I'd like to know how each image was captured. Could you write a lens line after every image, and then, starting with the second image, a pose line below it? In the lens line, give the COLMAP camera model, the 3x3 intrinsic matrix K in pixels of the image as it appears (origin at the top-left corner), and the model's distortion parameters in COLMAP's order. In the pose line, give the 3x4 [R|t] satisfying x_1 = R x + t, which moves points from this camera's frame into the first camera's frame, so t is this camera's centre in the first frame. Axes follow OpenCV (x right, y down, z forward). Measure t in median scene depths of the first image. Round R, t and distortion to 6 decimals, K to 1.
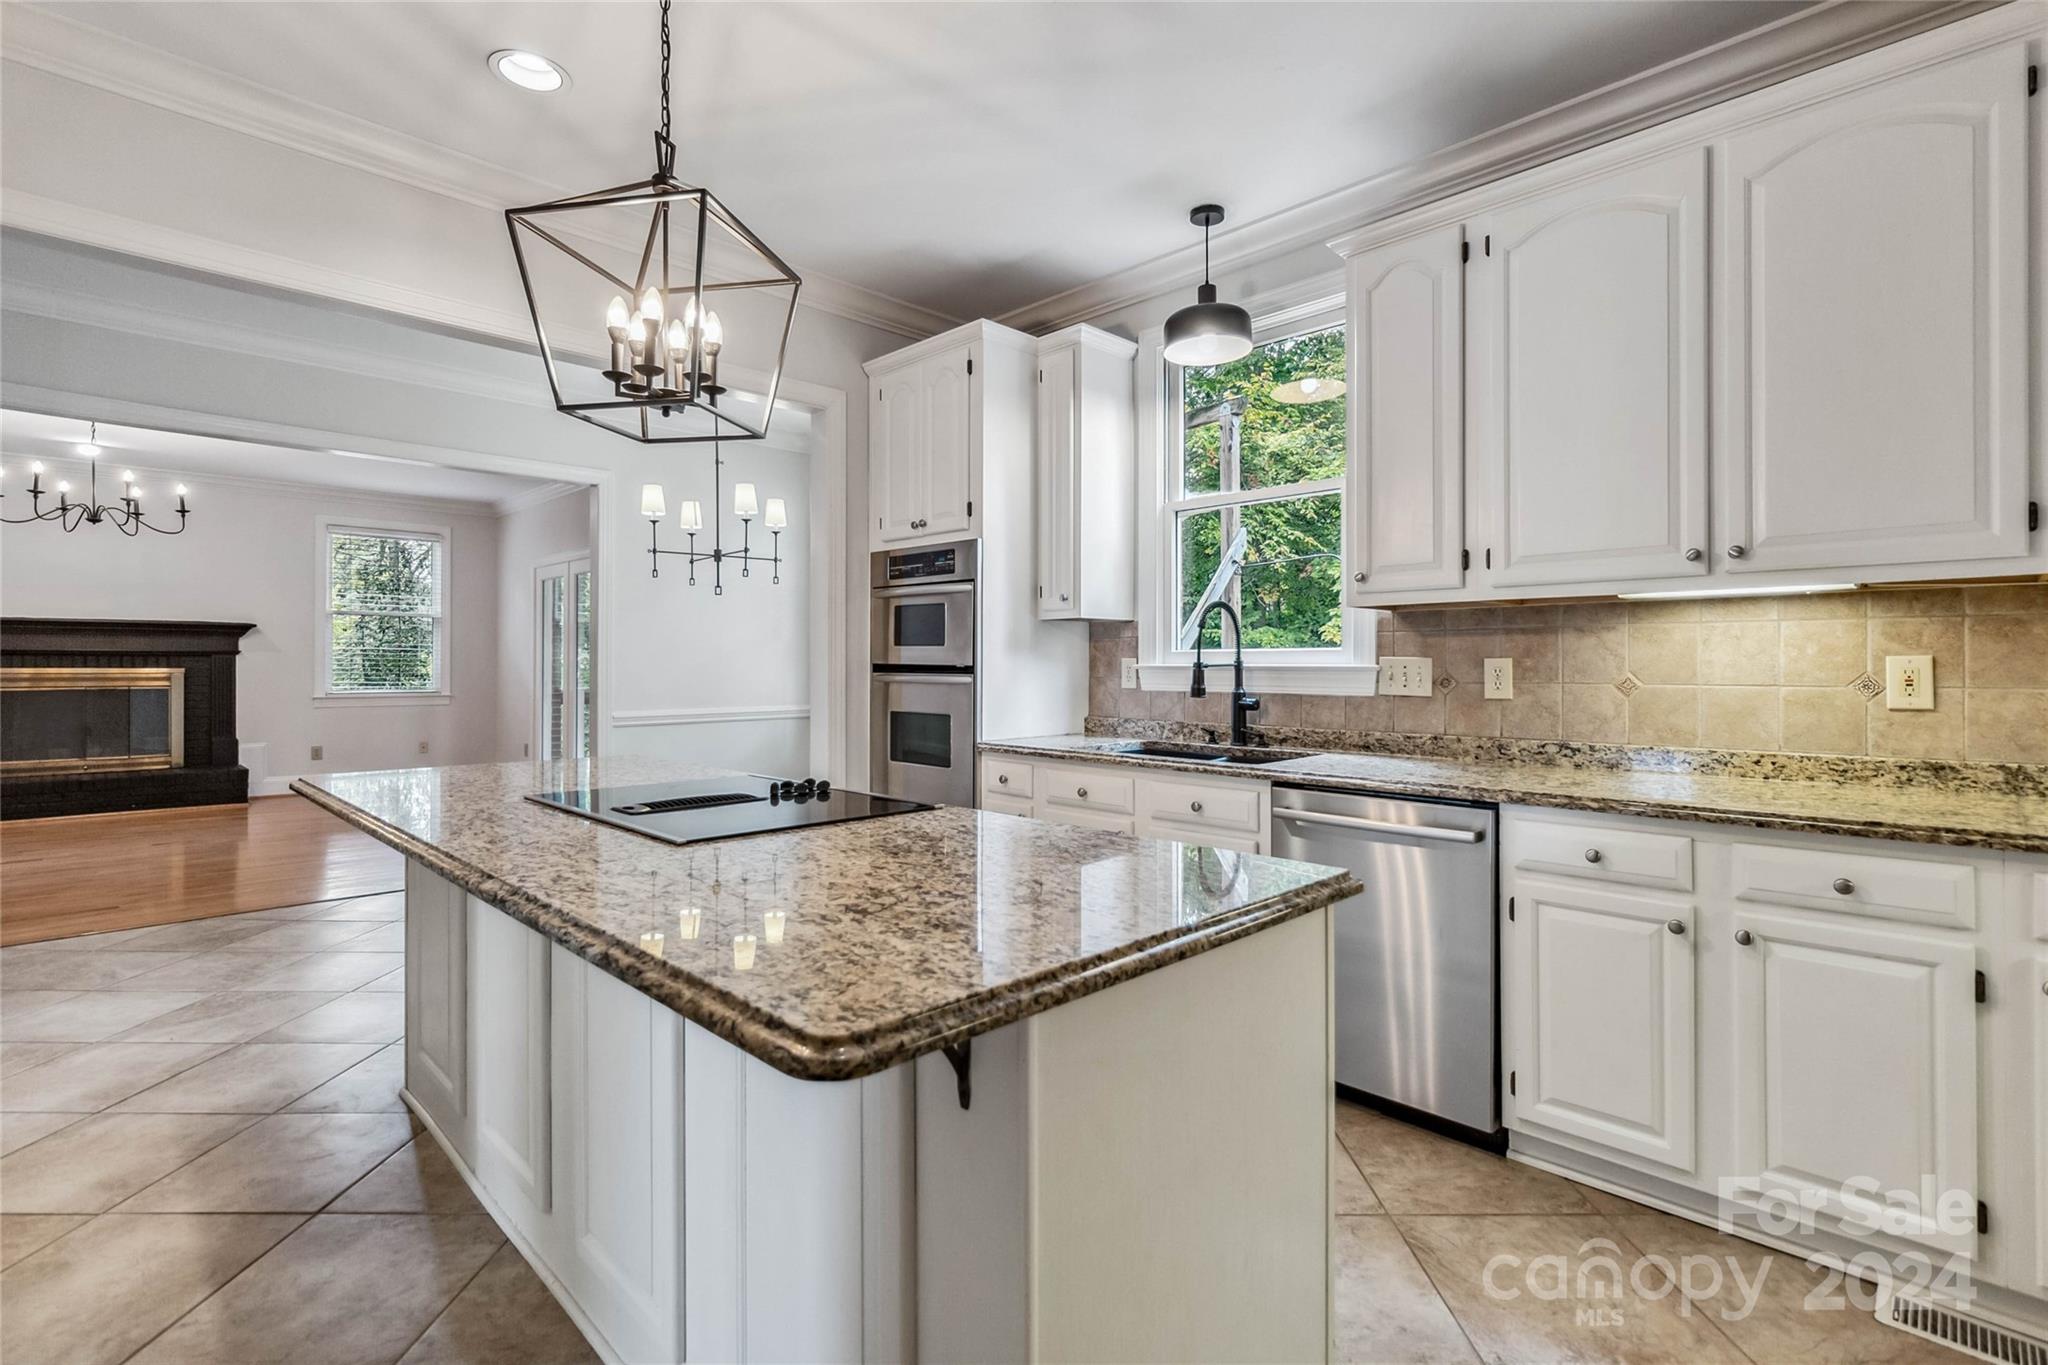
lens RADIAL K [[960.3, 0, 1023.1], [0, 960.3, 664.8], [0, 0, 1]] dist [0.000814, 0.000032]
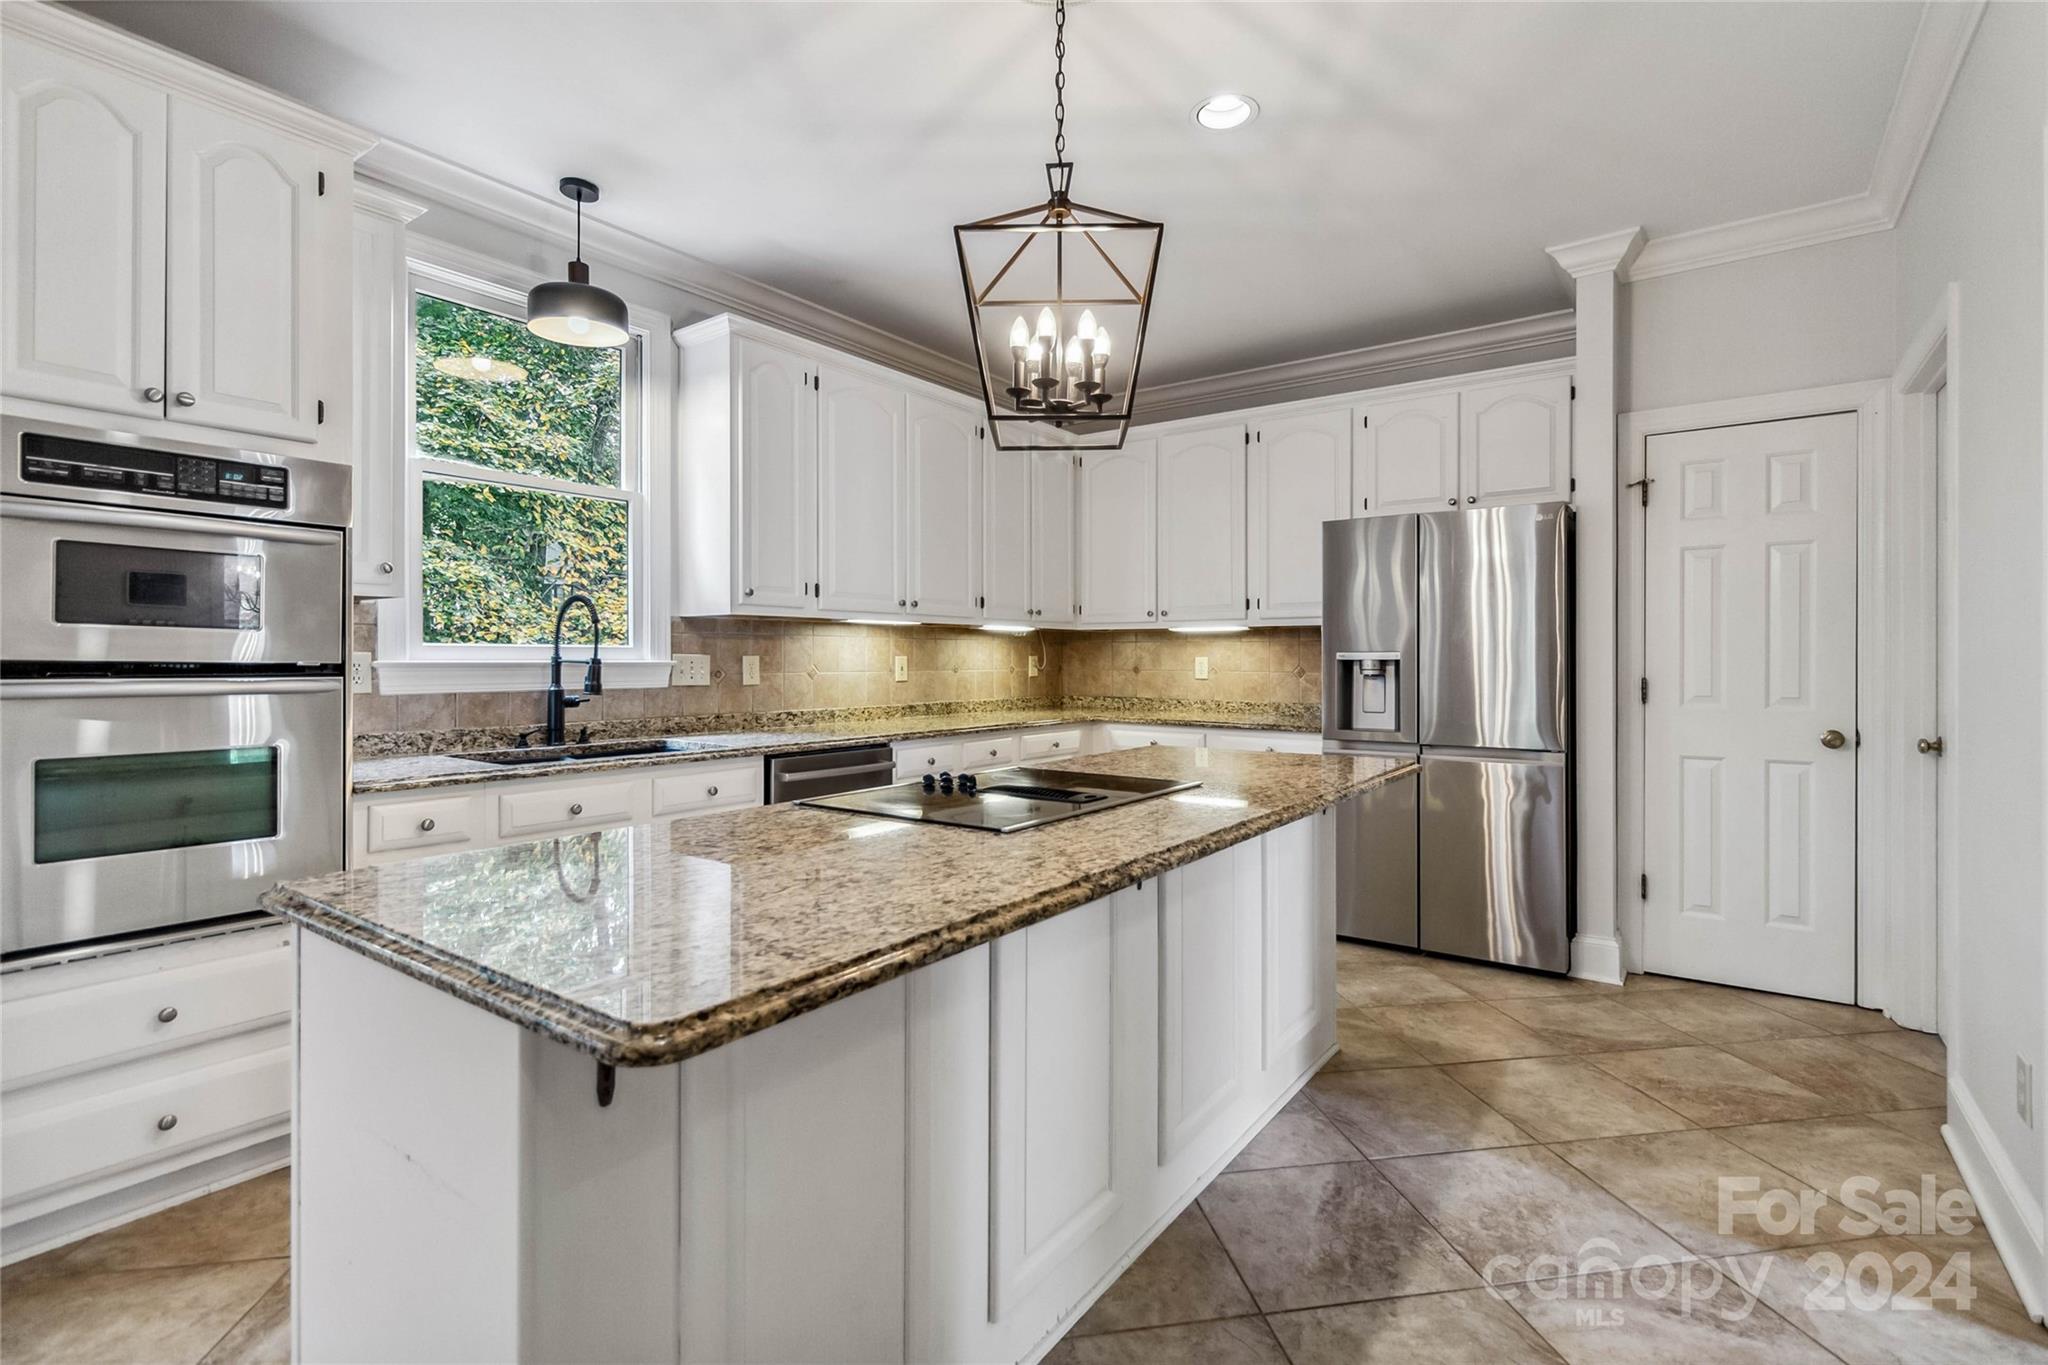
lens RADIAL K [[960.3, 0, 1021.0], [0, 960.3, 668.4], [0, 0, 1]] dist [0.000814, 0.000032]
pose [[-0.164863, -0.009381, 0.986272, -0.809264], [0.000068, 0.999955, 0.009523, -0.001781], [-0.986317, 0.001637, -0.164855, 0.709626]]
